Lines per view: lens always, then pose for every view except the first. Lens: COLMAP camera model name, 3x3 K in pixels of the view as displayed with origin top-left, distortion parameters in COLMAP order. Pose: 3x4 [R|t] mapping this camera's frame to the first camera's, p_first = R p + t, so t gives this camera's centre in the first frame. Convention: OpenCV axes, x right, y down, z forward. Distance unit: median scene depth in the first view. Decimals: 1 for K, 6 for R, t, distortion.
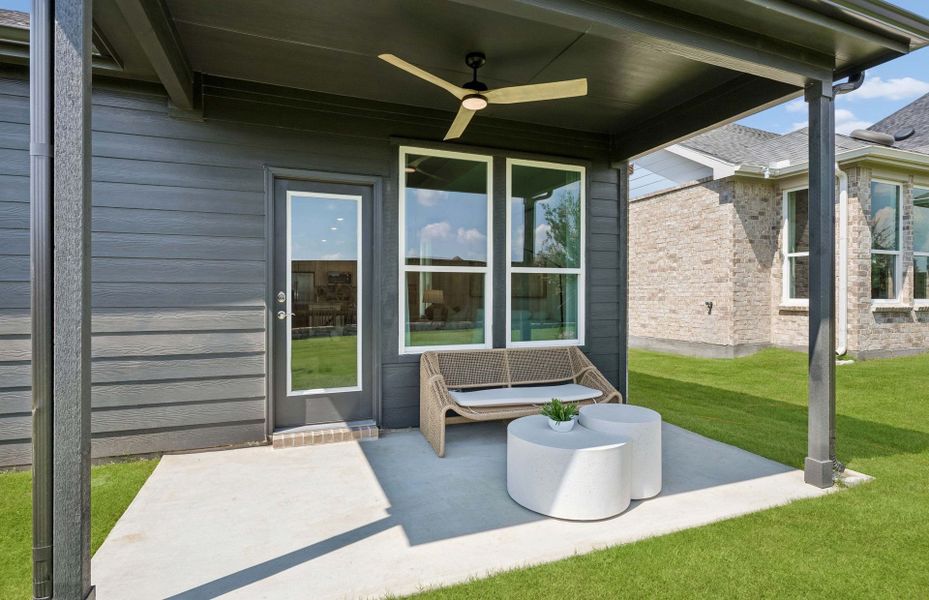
lens RADIAL K [[355.4, 0, 462.3], [0, 355.4, 297.0], [0, 0, 1]] dist [-0.001665, -0.000011]
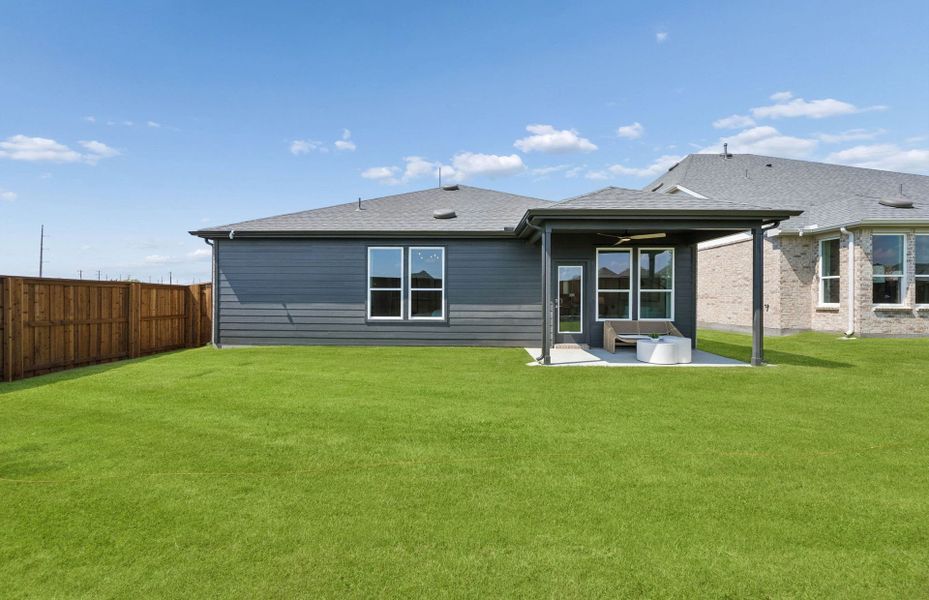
lens RADIAL K [[355.4, 0, 462.3], [0, 355.4, 297.0], [0, 0, 1]] dist [-0.001665, -0.000011]
pose [[0.935241, 0.002328, -0.354003, -0.111282], [-0.004498, 0.999976, -0.005307, -0.007566], [0.353982, 0.006556, 0.935229, -1.323358]]
